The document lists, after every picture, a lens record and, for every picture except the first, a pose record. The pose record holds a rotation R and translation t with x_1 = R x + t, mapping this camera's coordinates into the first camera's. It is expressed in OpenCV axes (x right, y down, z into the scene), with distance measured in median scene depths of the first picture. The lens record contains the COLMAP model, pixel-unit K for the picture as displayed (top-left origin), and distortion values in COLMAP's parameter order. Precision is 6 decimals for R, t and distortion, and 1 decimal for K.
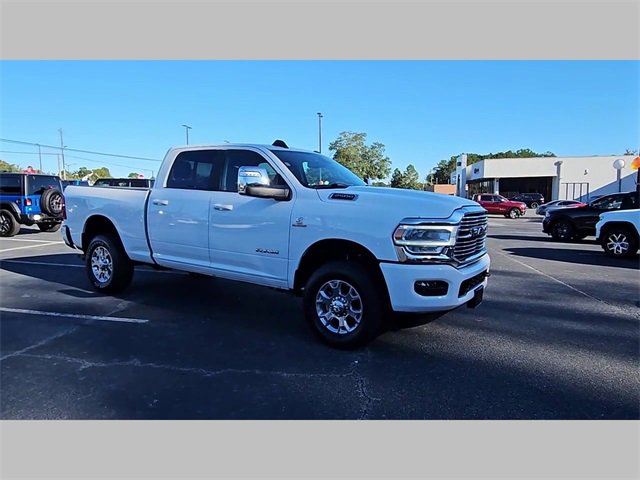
lens RADIAL K [[438.4, 0, 312.5], [0, 438.4, 239.5], [0, 0, 1]] dist [0.006435, -0.001450]
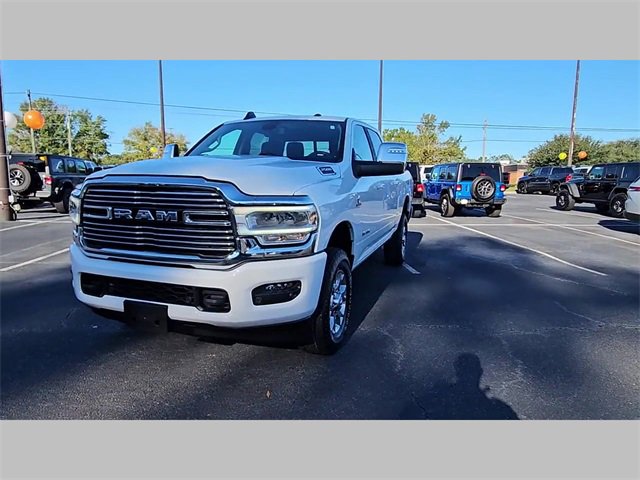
lens RADIAL K [[419.0, 0, 320.0], [0, 419.0, 240.0], [0, 0, 1]] dist [0.014737, 0.000622]
pose [[0.267889, 0.130602, -0.954557, 1.011963], [-0.104825, 0.988839, 0.105874, -0.072575], [0.957730, 0.071699, 0.278589, 1.055812]]
